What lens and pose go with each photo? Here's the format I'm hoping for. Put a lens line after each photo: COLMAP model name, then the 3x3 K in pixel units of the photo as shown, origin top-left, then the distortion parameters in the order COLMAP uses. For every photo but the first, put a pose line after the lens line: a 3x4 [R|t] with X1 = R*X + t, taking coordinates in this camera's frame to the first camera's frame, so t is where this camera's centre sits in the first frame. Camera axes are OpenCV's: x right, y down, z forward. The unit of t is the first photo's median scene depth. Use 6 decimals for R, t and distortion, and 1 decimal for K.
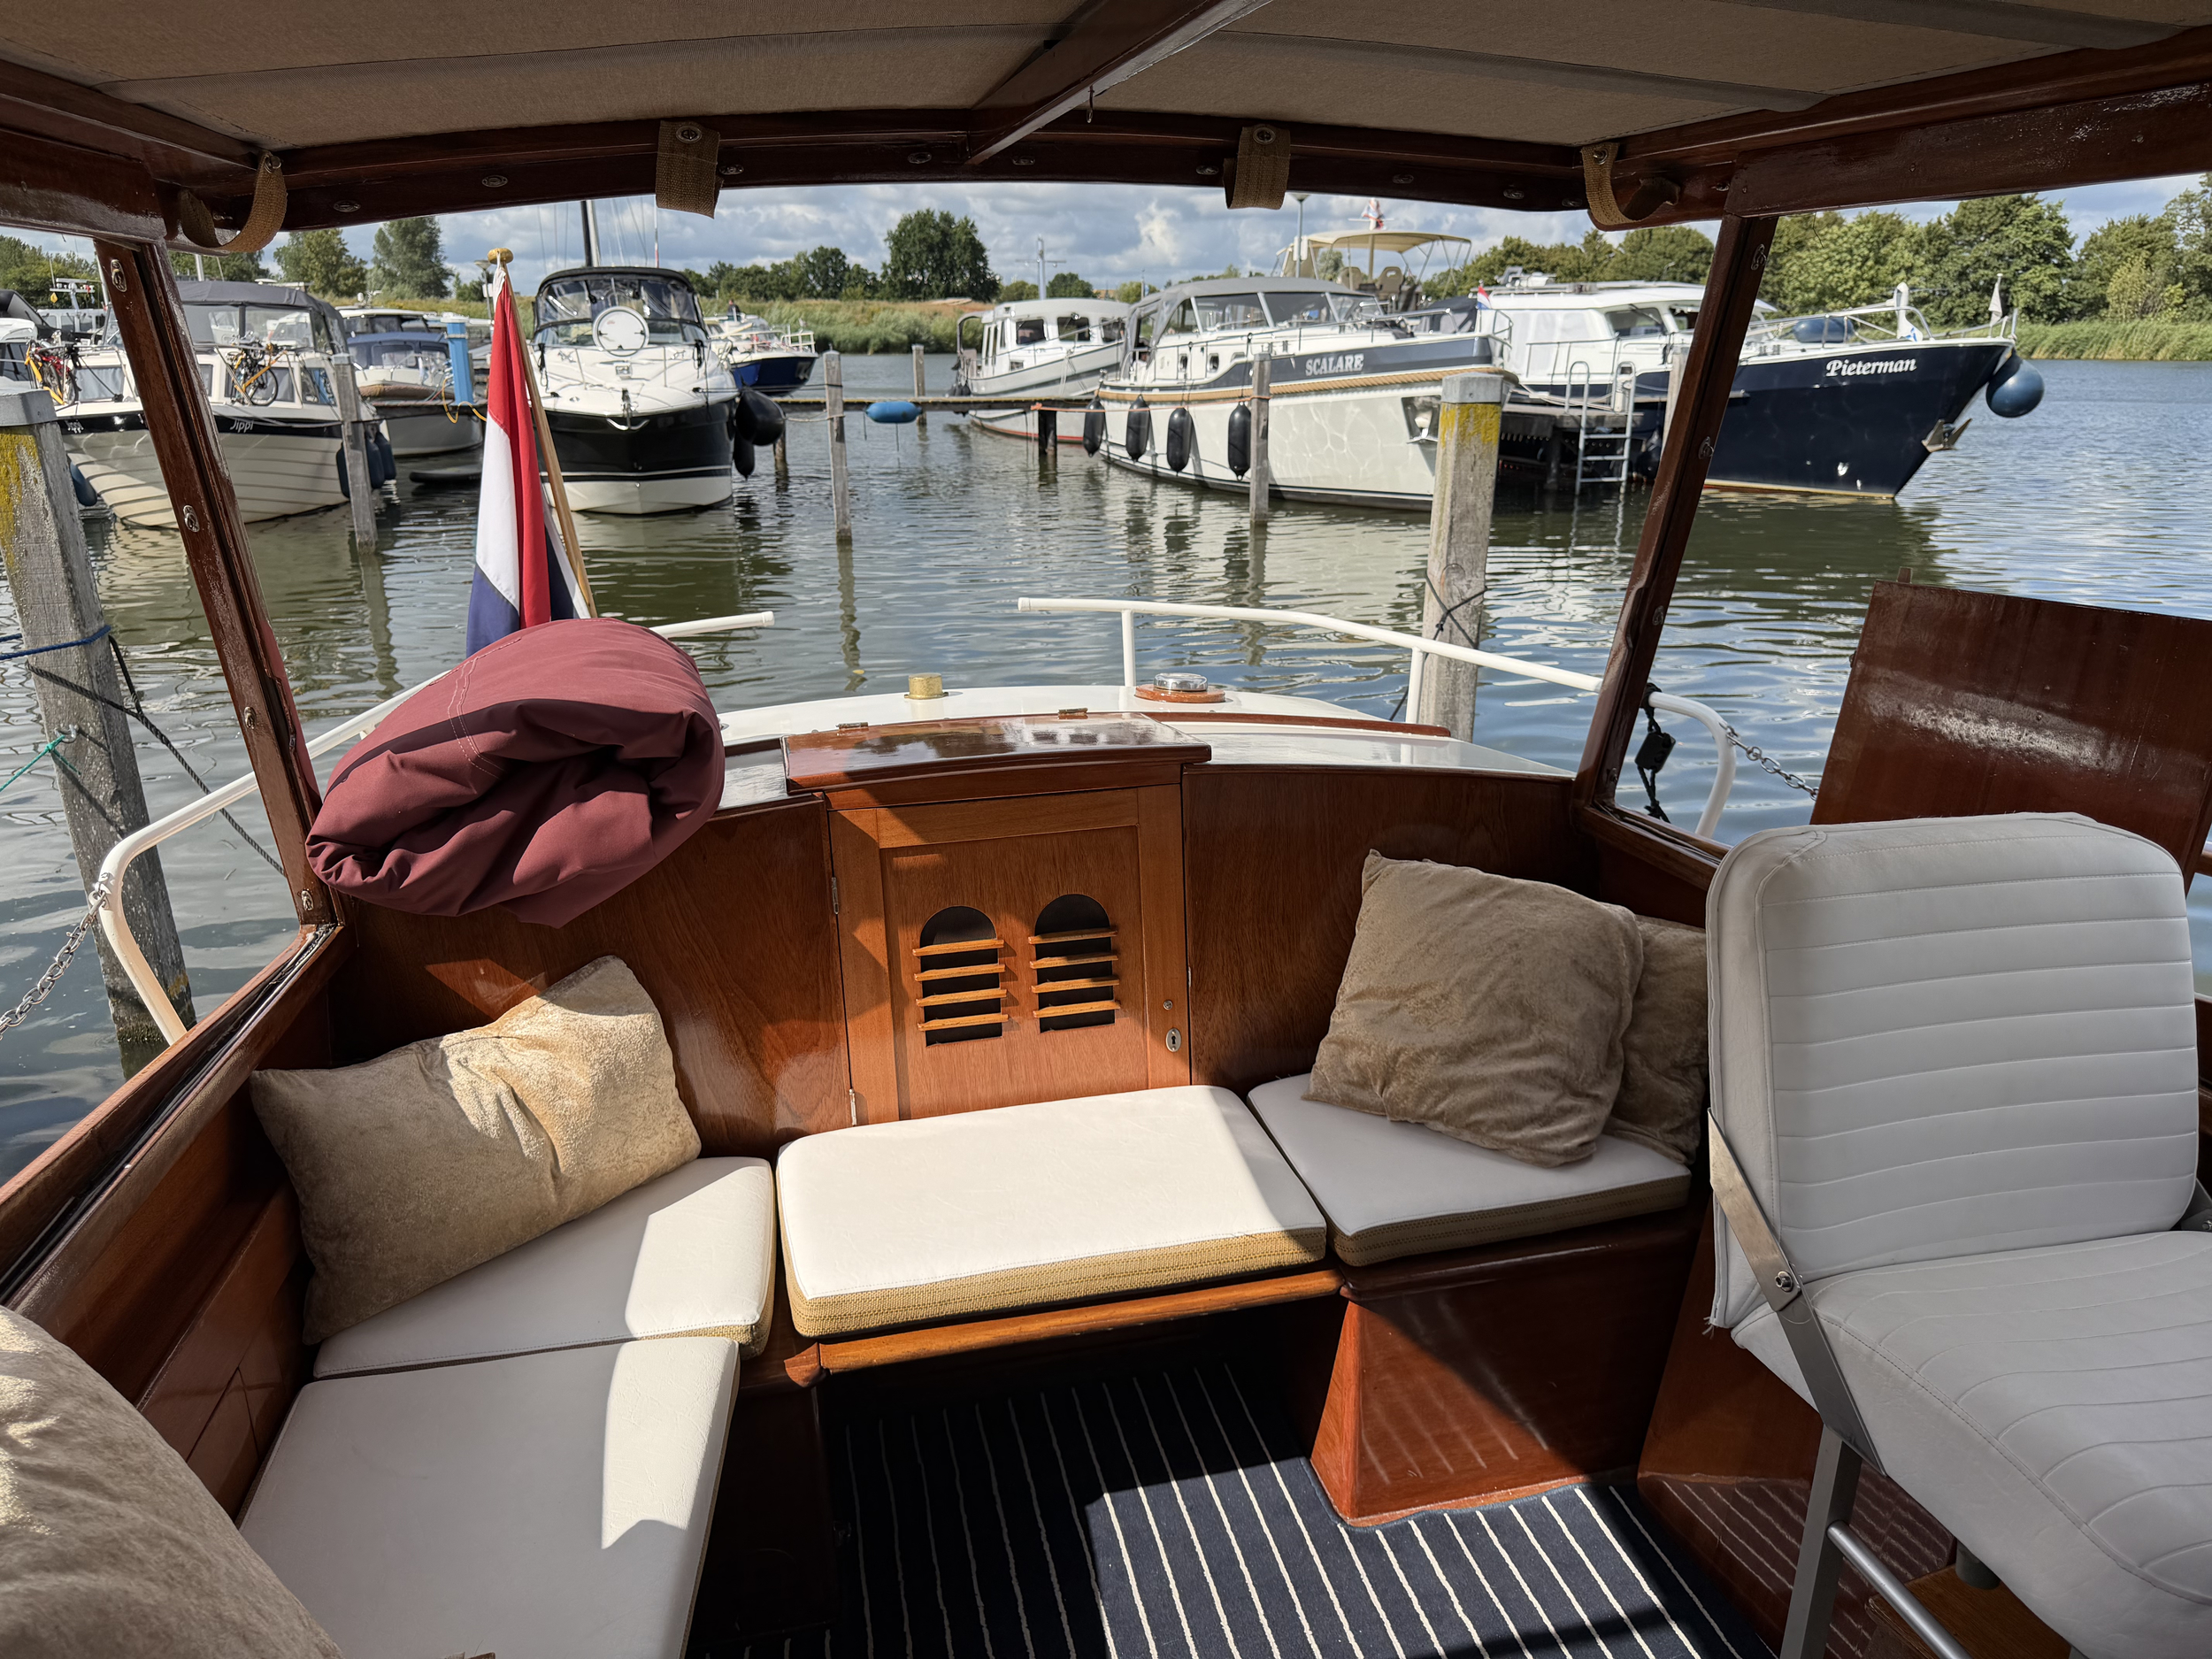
lens RADIAL K [[1536.6, 0, 1087.4], [0, 1536.6, 852.7], [0, 0, 1]] dist [0.103162, -0.130550]
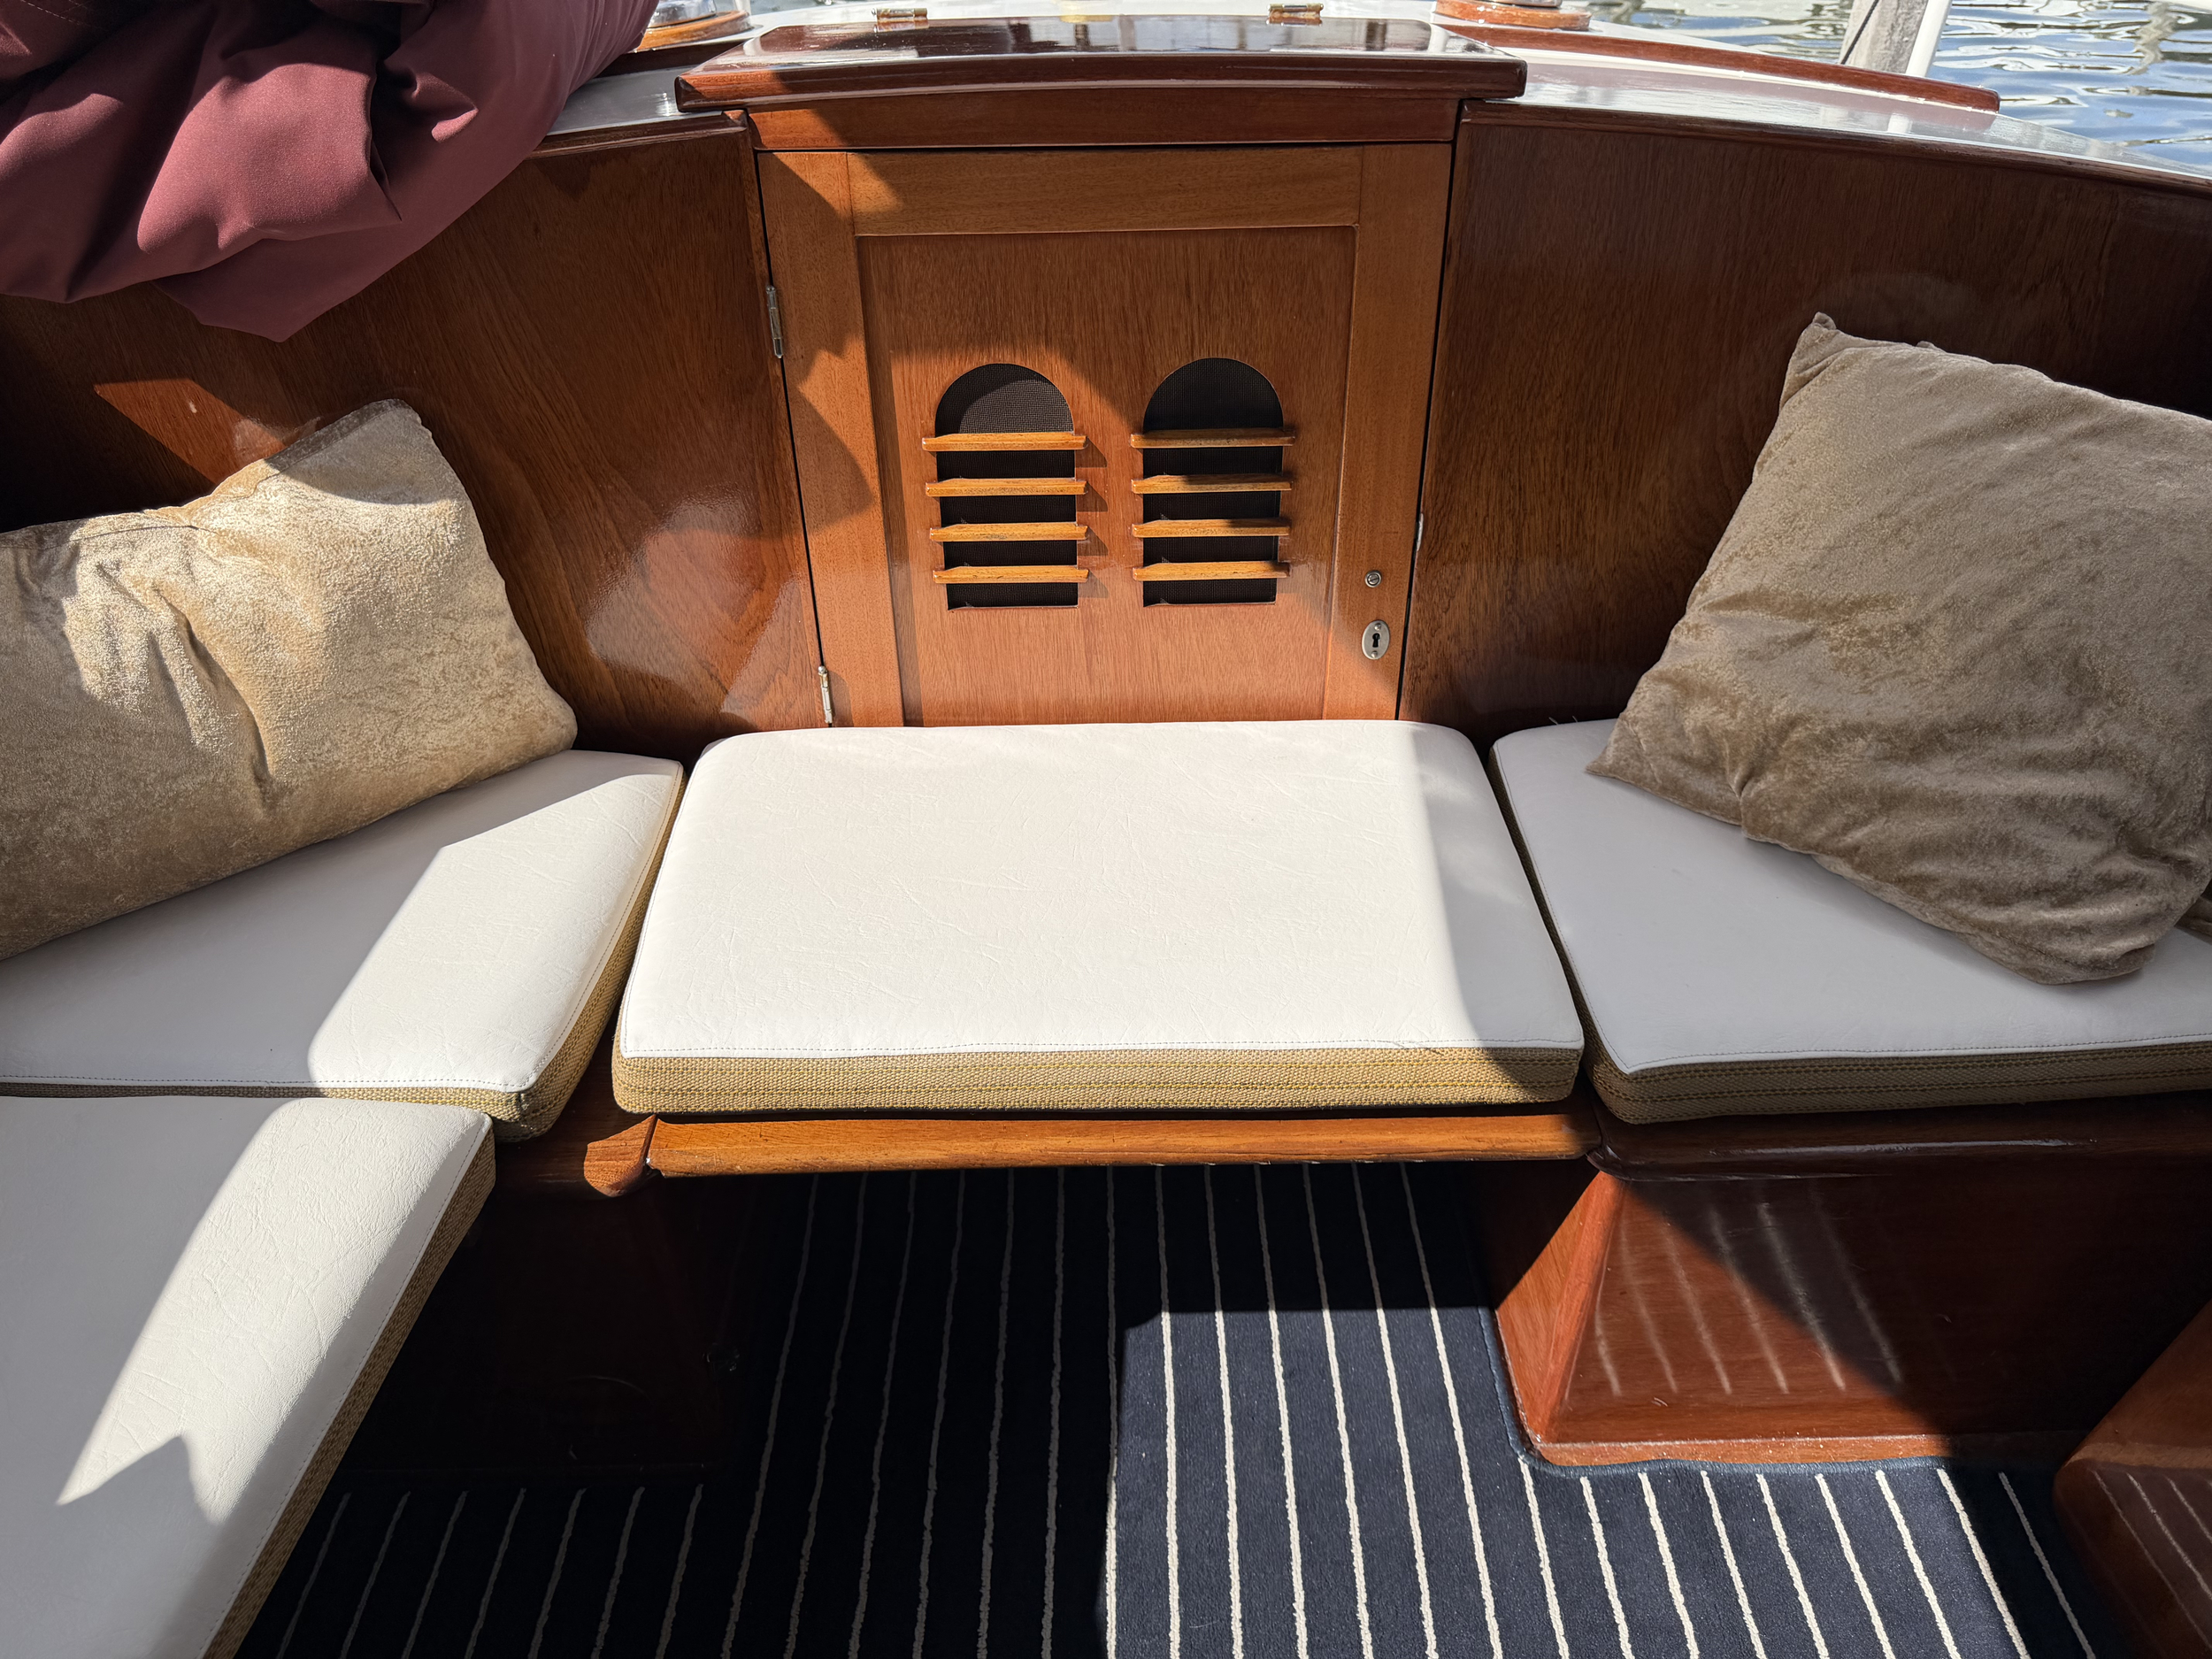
lens RADIAL K [[1572.6, 0, 1101.6], [0, 1572.6, 852.0], [0, 0, 1]] dist [0.089538, -0.146166]
pose [[0.978736, 0.133264, -0.155941, 0.063168], [-0.074298, 0.938909, 0.336051, 0.006217], [0.191198, -0.317319, 0.928845, 0.447732]]
